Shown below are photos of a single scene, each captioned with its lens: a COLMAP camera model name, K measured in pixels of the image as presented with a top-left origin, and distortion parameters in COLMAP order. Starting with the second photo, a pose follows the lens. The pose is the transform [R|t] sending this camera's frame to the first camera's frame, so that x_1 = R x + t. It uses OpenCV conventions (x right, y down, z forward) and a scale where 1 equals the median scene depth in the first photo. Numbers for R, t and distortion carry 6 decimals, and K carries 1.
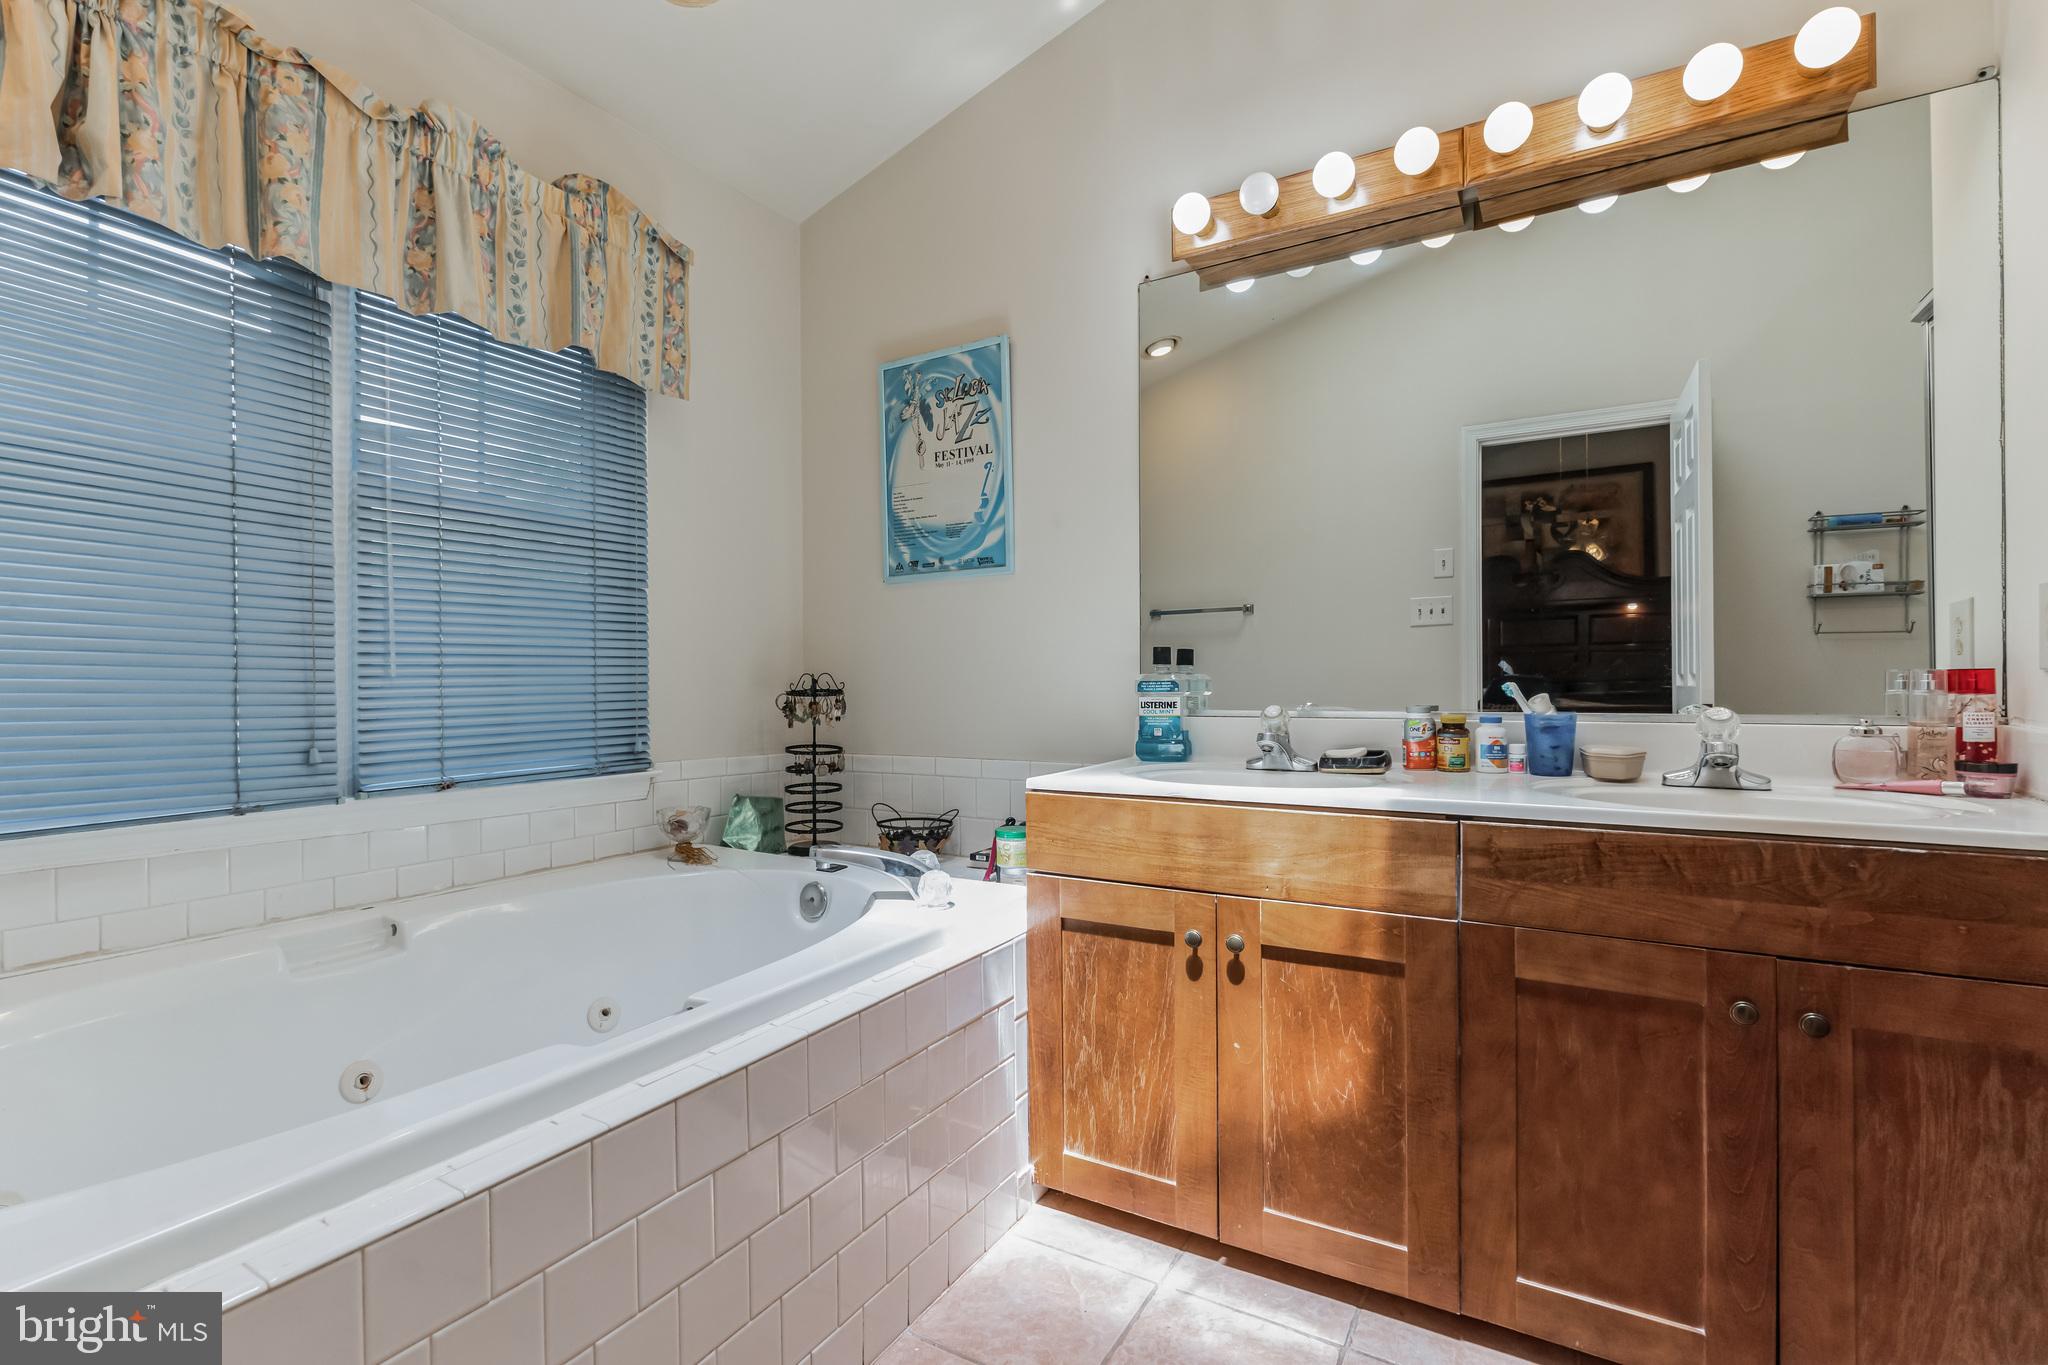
lens RADIAL K [[924.1, 0, 1024.0], [0, 924.1, 682.5], [0, 0, 1]] dist [-0.002297, -0.000097]
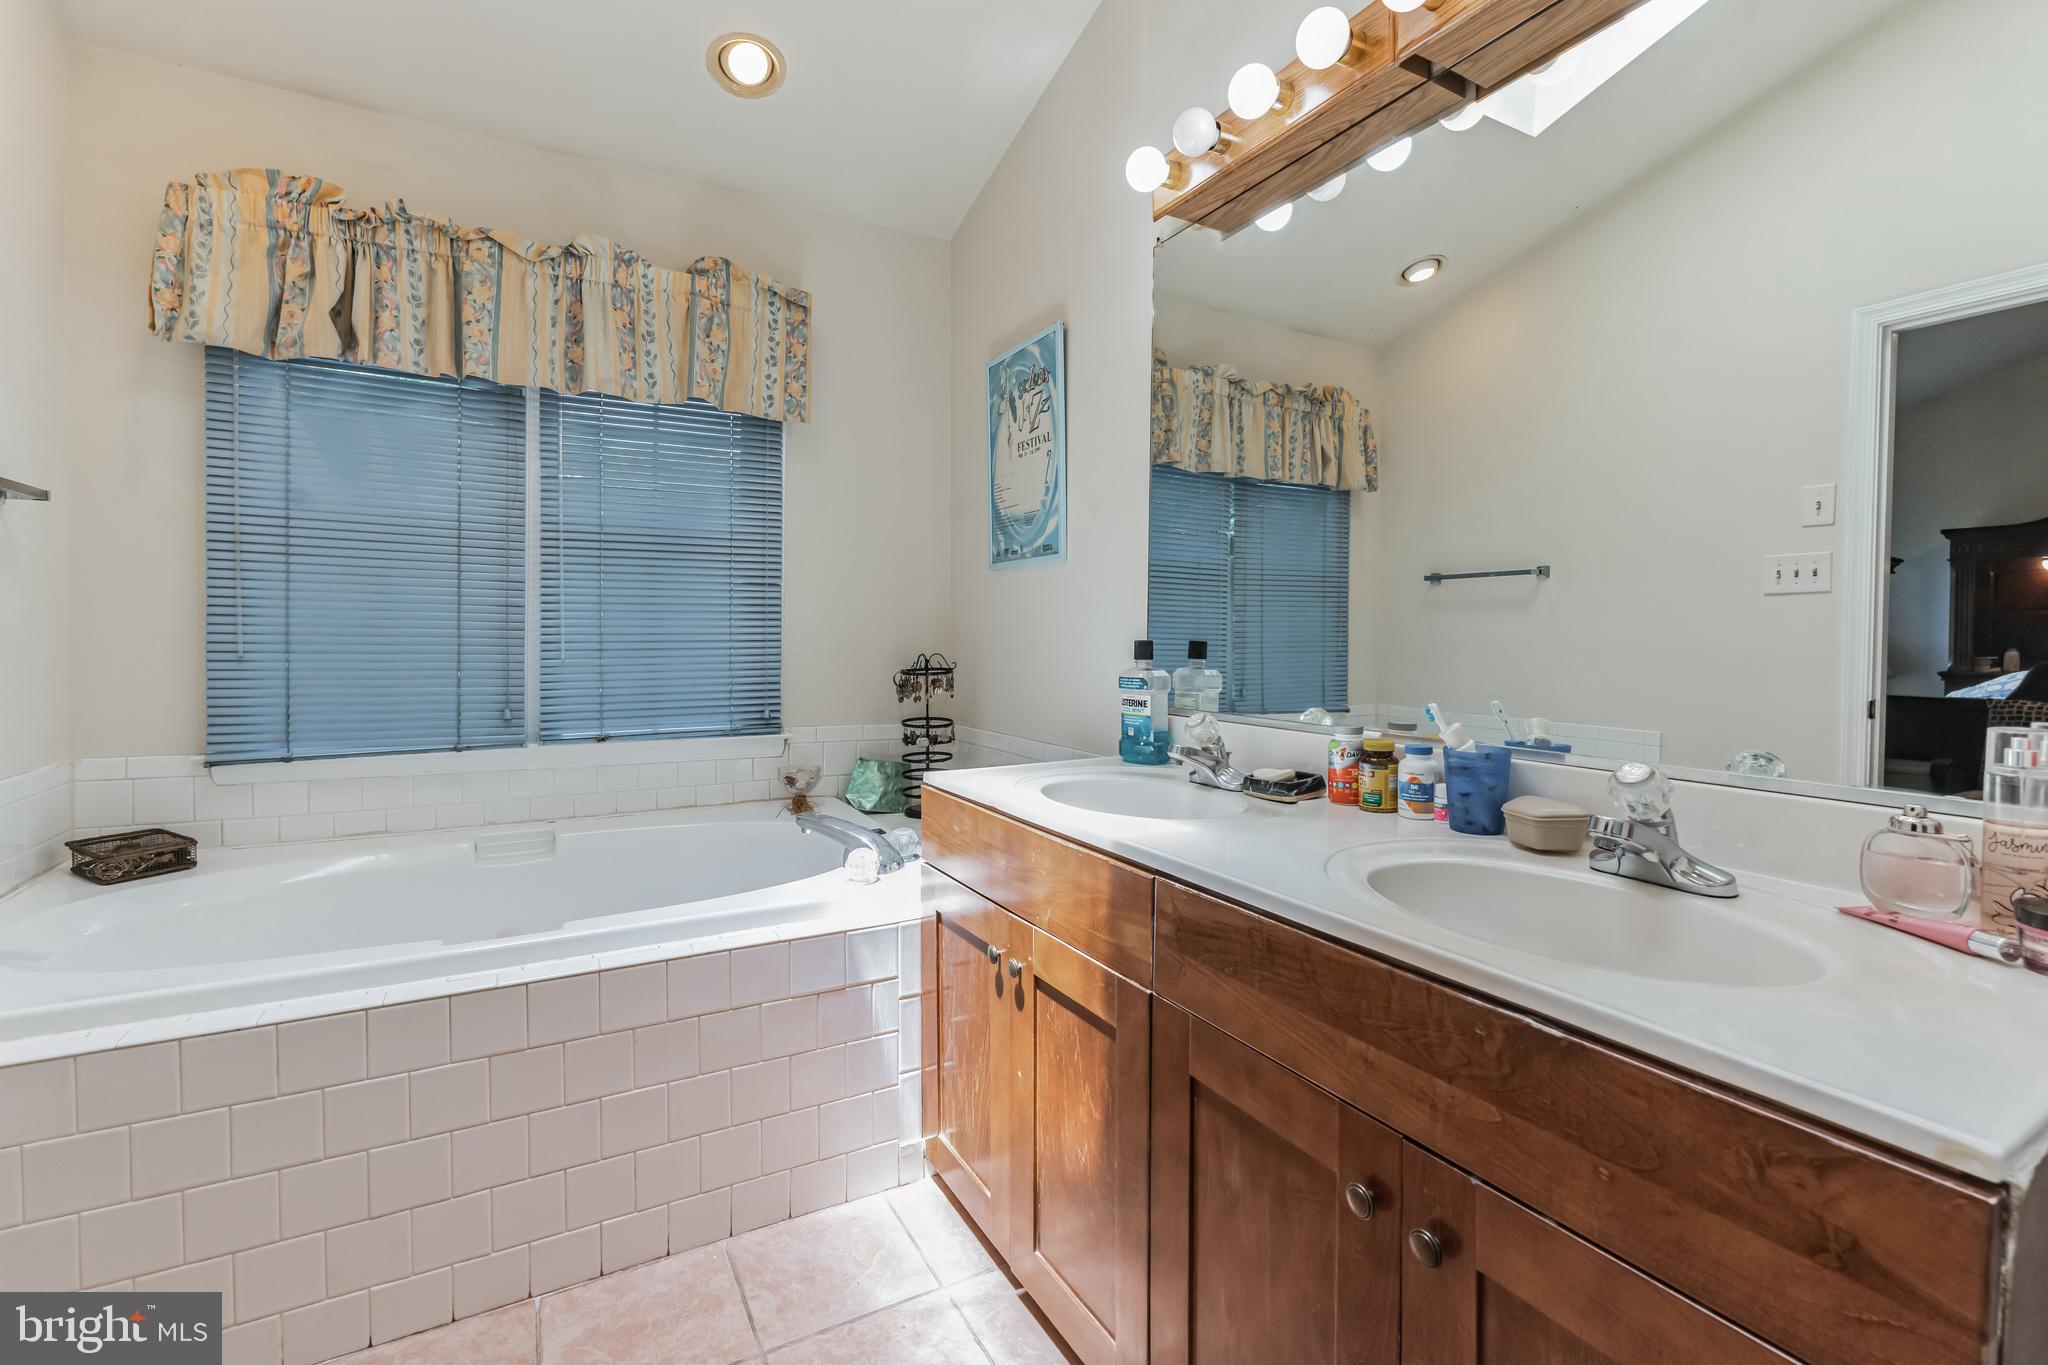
lens RADIAL K [[911.7, 0, 1022.5], [0, 911.7, 652.1], [0, 0, 1]] dist [0.001056, -0.000014]
pose [[0.857989, 0.021899, -0.513200, 0.569451], [-0.010354, 0.999625, 0.025345, -0.053919], [0.513563, -0.016432, 0.857895, 0.160809]]
